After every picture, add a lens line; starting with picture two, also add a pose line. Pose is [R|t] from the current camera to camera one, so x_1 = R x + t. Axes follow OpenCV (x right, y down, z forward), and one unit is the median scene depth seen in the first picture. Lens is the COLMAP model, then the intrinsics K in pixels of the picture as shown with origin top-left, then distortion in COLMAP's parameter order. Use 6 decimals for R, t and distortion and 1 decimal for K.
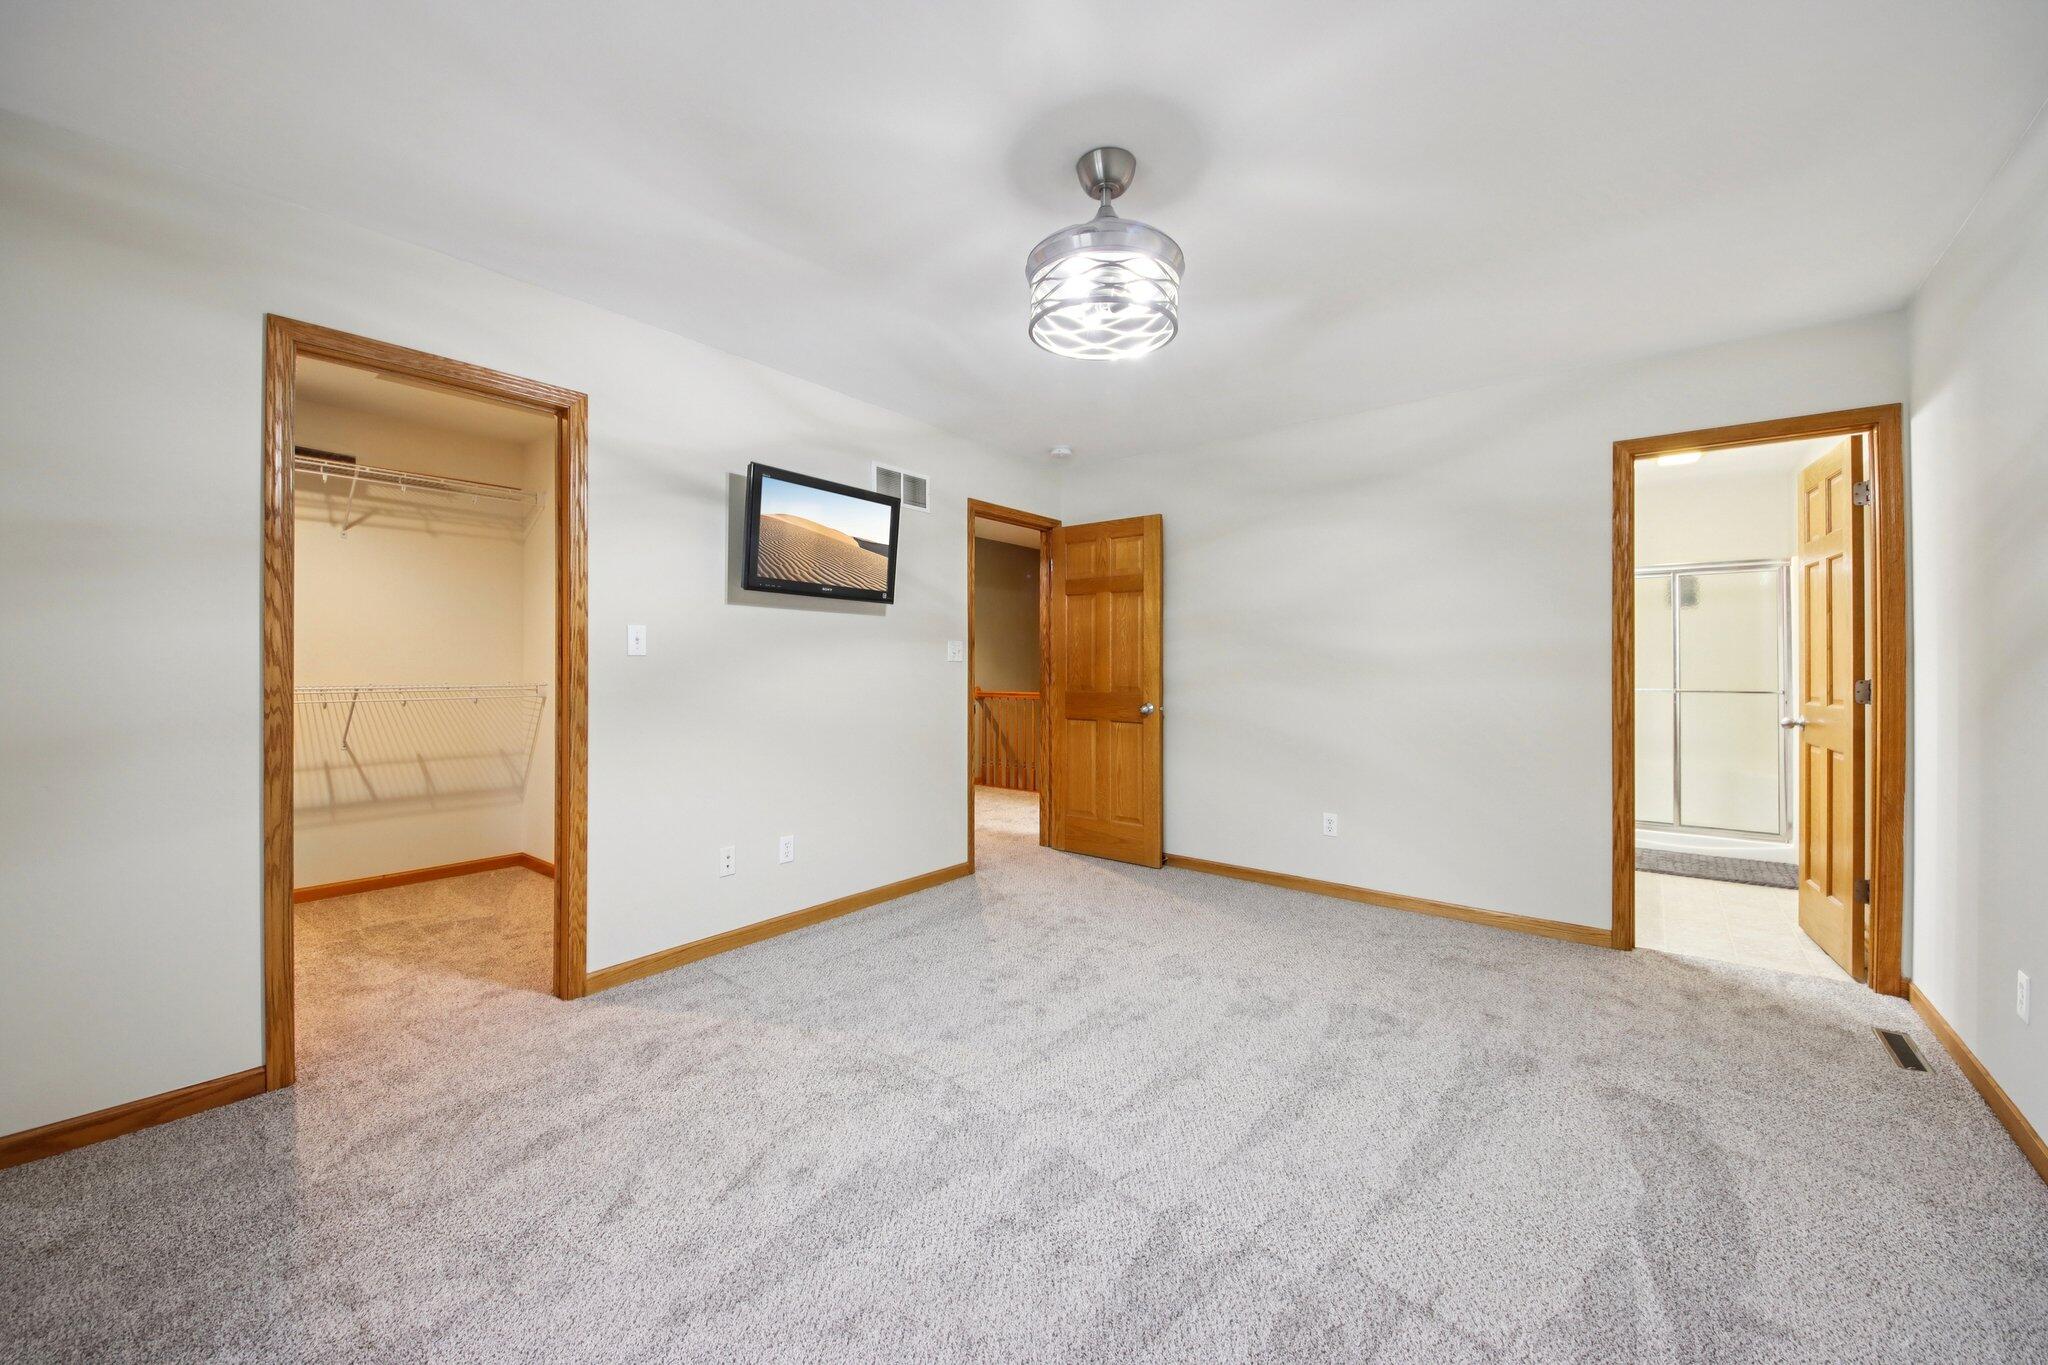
lens RADIAL K [[763.0, 0, 985.3], [0, 763.0, 674.4], [0, 0, 1]] dist [-0.001545, -0.000352]
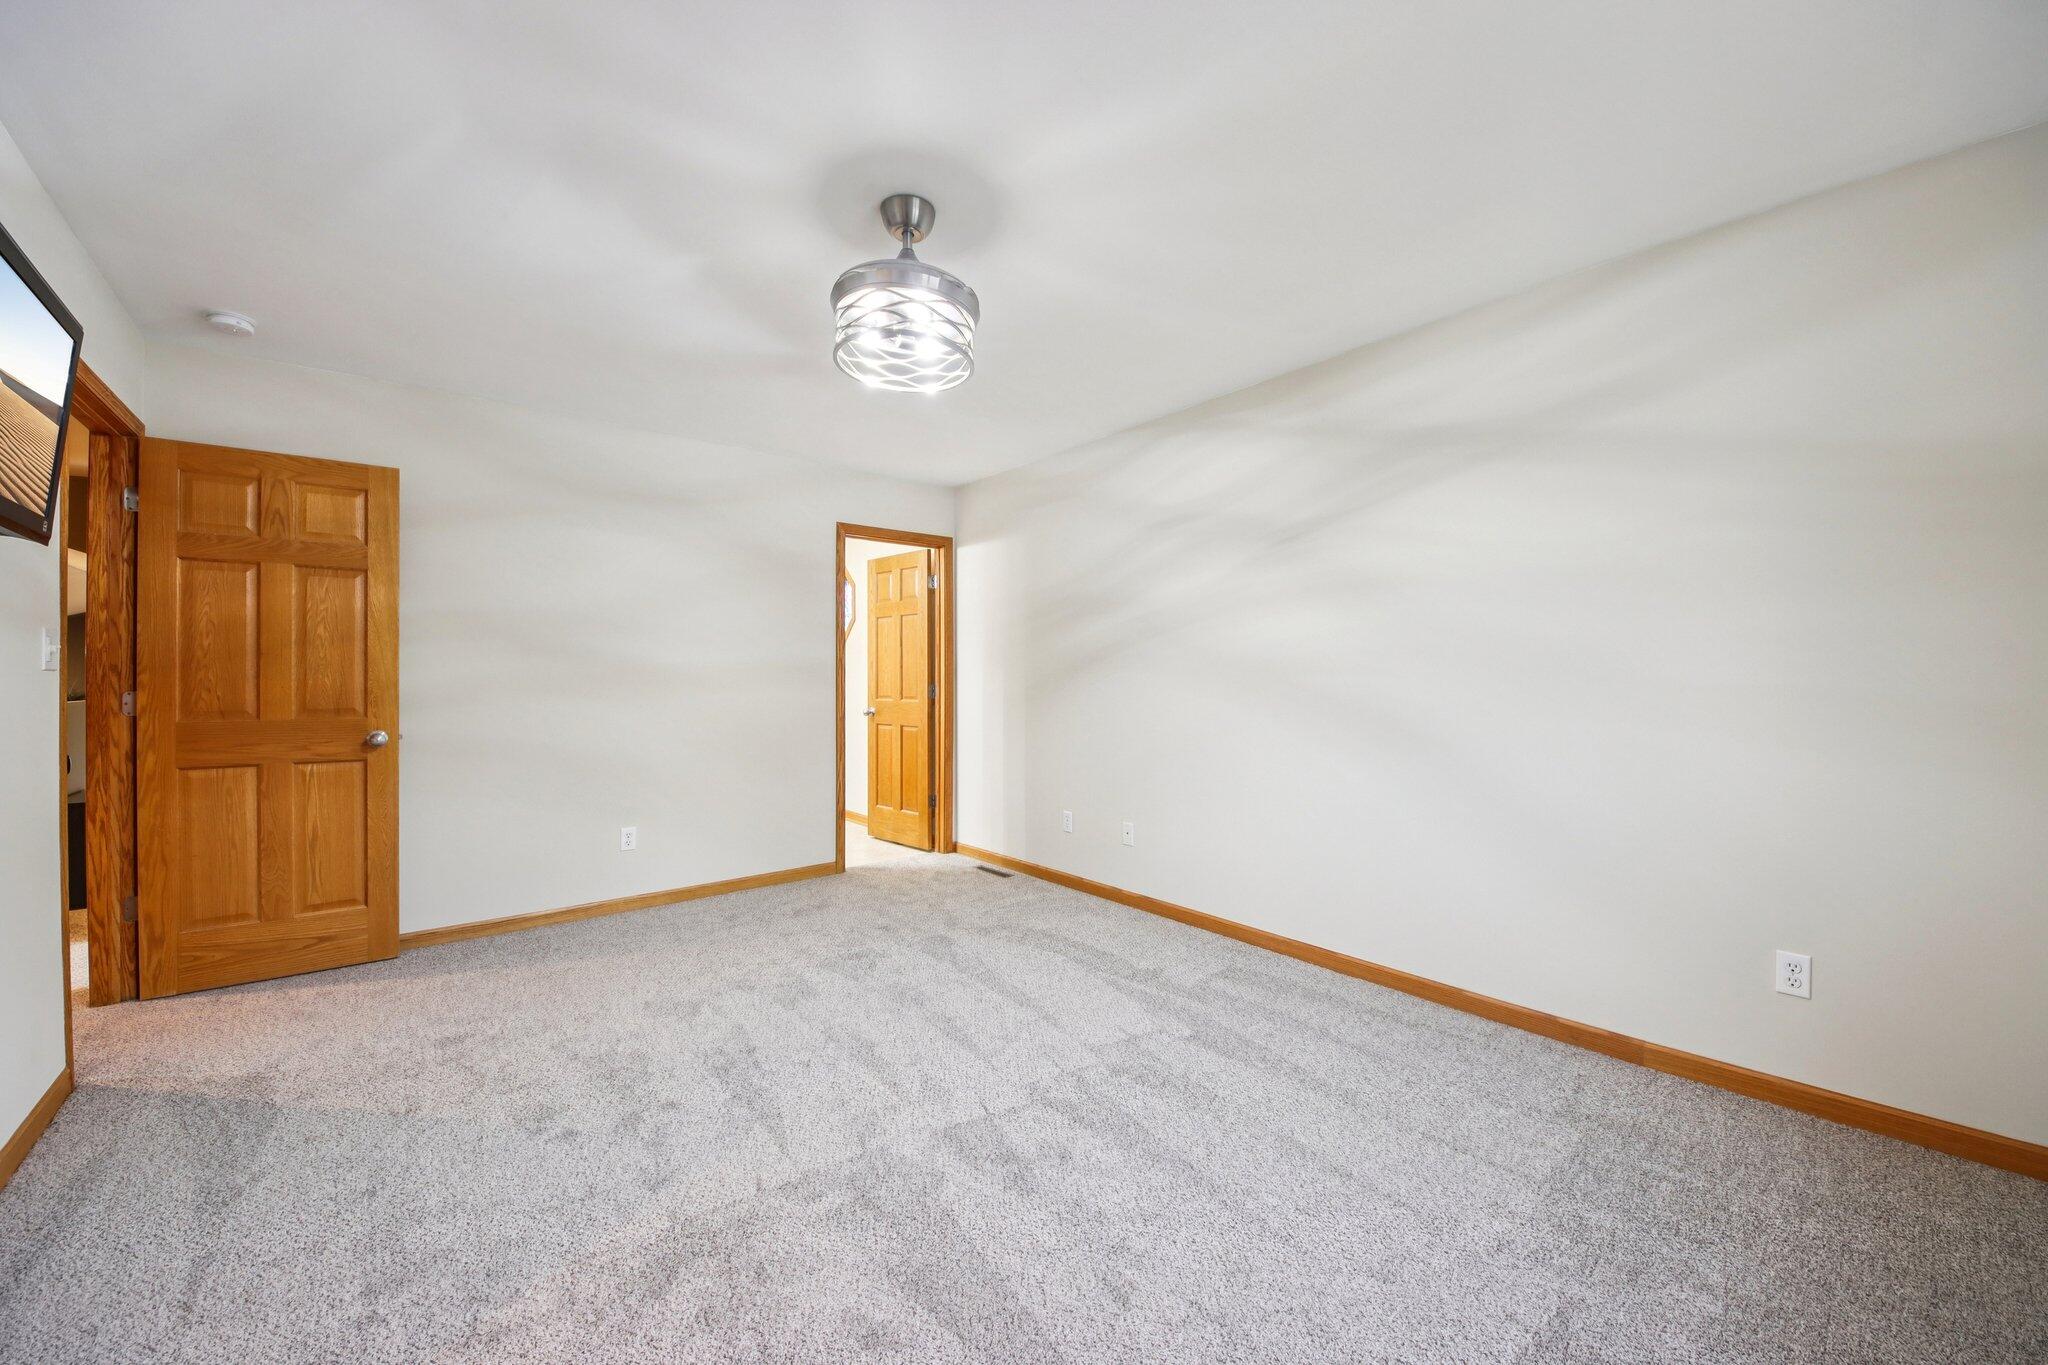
lens RADIAL K [[760.4, 0, 1020.5], [0, 760.4, 693.6], [0, 0, 1]] dist [0.050556, -0.032021]
pose [[0.200663, -0.022128, 0.979410, -0.480137], [0.012113, 0.999724, 0.020106, -0.005338], [-0.979585, 0.007829, 0.200876, 0.346180]]
